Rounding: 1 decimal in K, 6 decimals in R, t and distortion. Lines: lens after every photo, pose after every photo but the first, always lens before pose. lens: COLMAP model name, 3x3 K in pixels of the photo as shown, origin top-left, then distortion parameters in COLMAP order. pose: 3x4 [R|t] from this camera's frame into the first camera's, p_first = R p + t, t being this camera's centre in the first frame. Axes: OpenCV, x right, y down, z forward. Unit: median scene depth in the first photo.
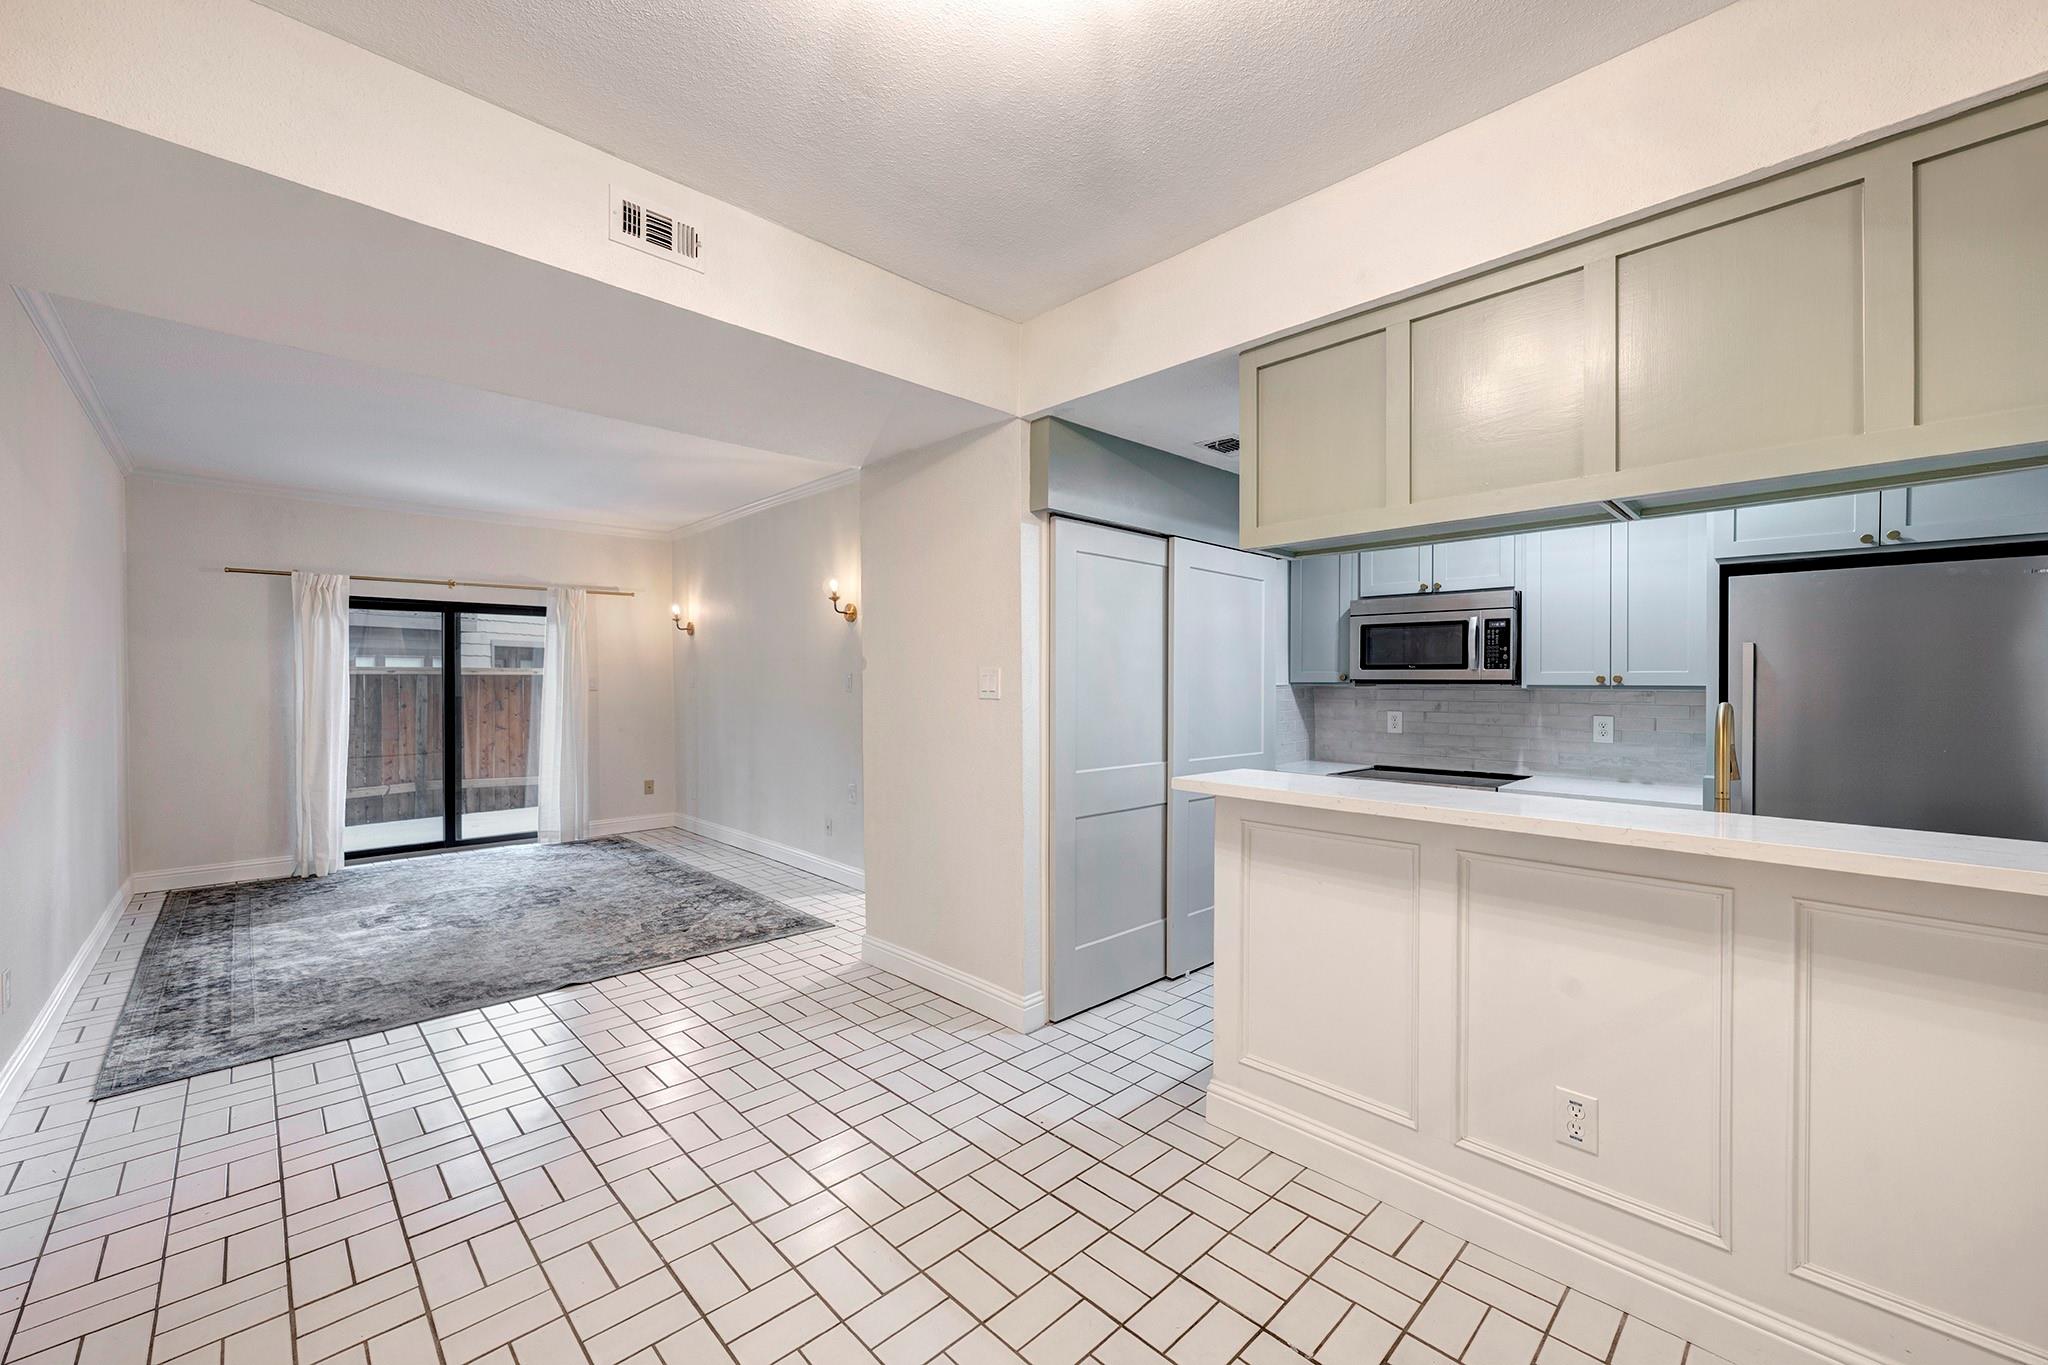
lens RADIAL K [[807.0, 0, 1019.9], [0, 807.0, 679.1], [0, 0, 1]] dist [-0.000009, 0.000094]
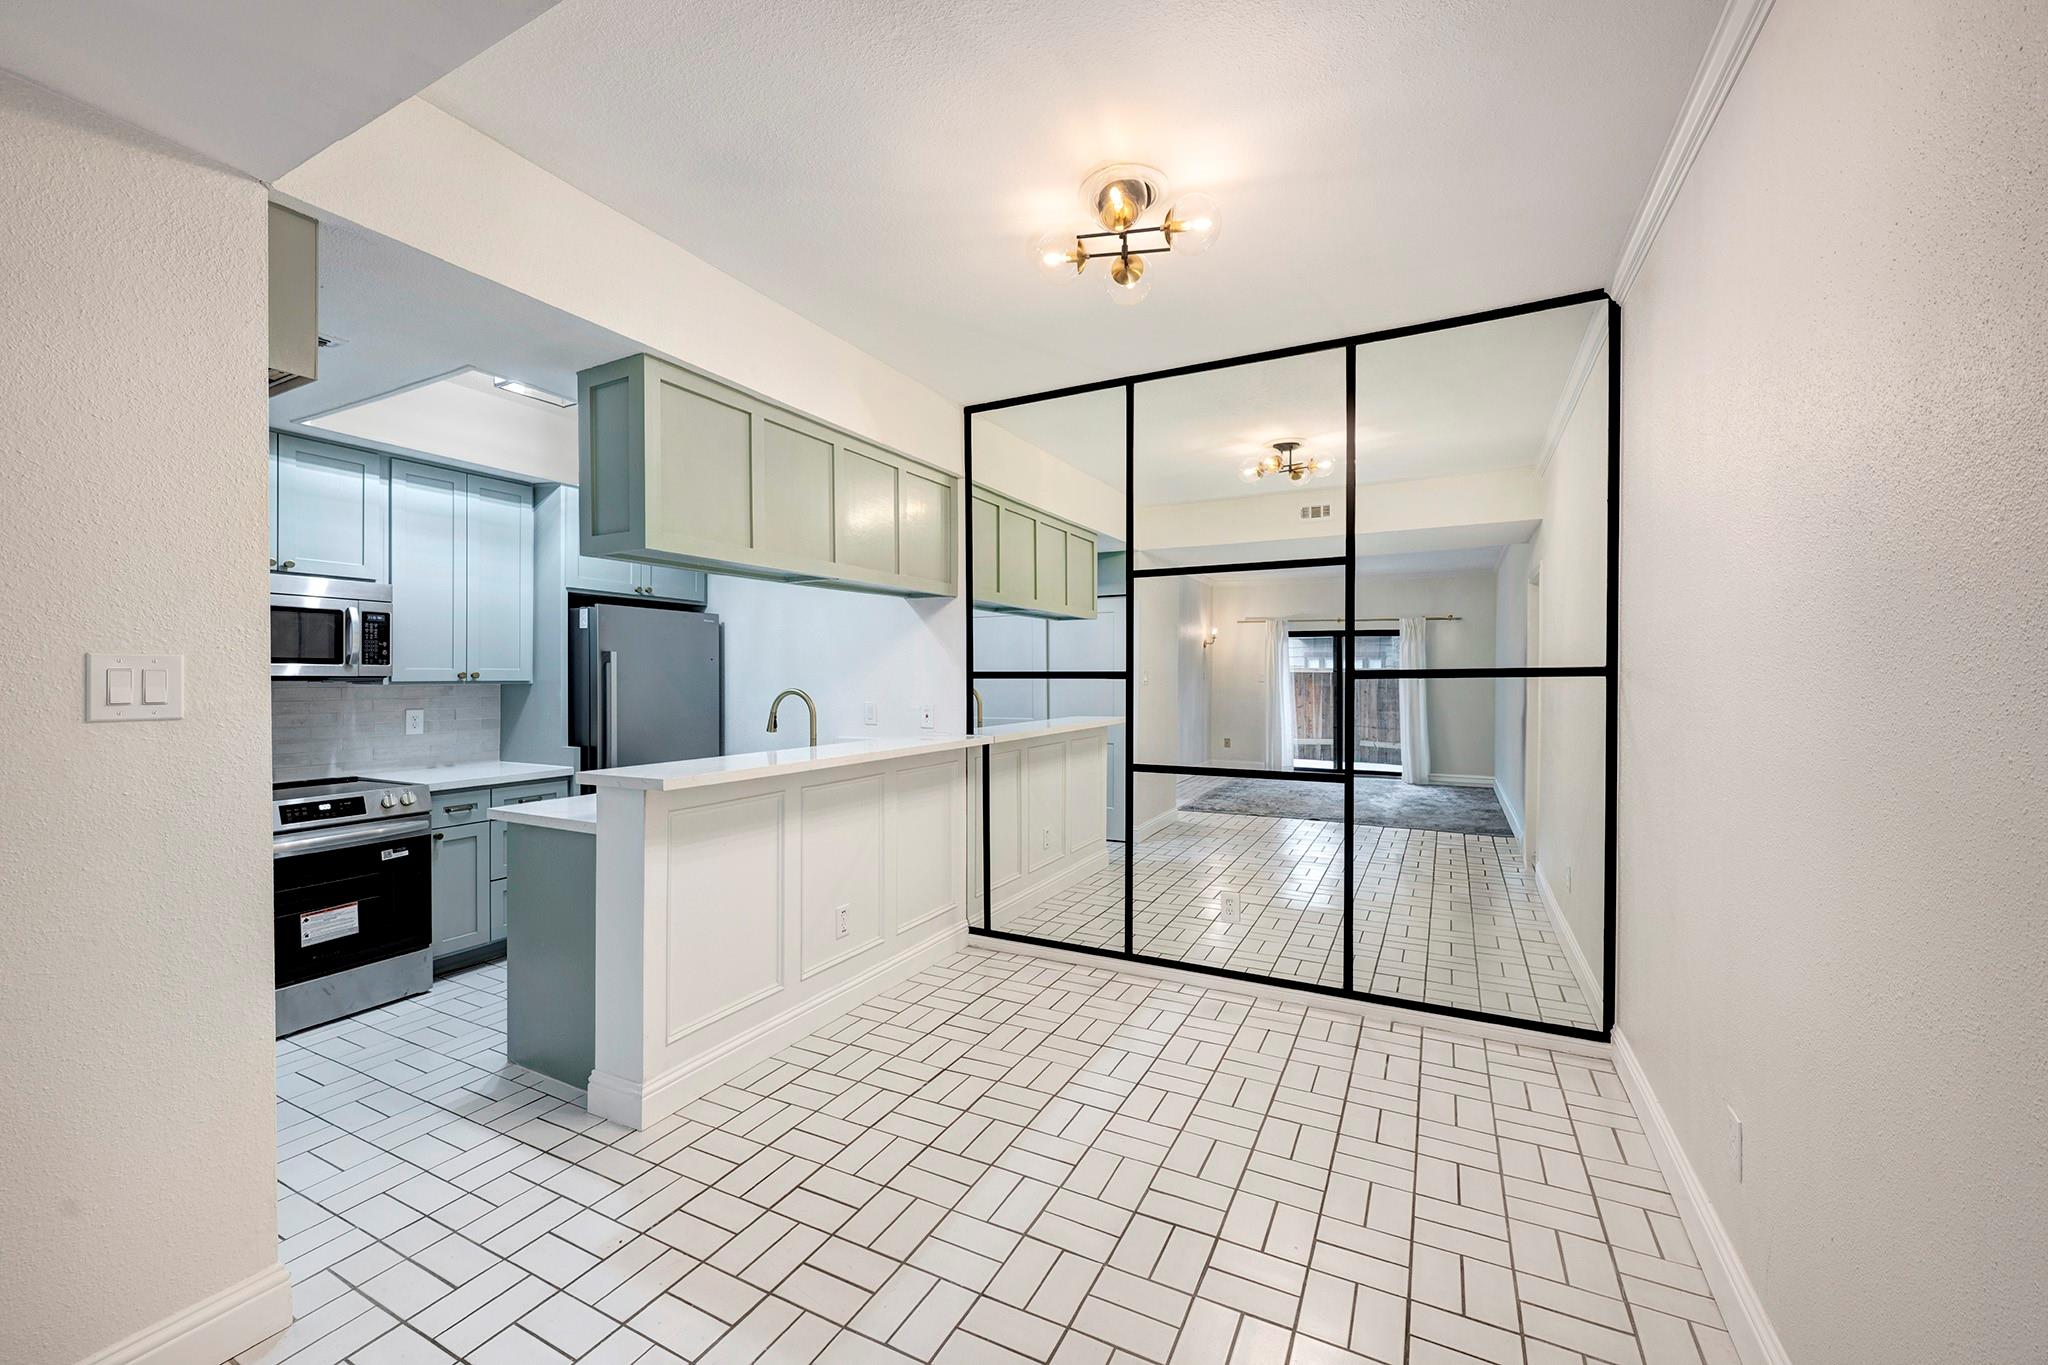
lens RADIAL K [[807.0, 0, 1019.9], [0, 807.0, 679.1], [0, 0, 1]] dist [-0.000009, 0.000094]
pose [[-0.319870, -0.005024, 0.947448, -0.344915], [-0.001700, 0.999987, 0.004729, -0.000886], [-0.947460, -0.000098, -0.319875, 0.363299]]
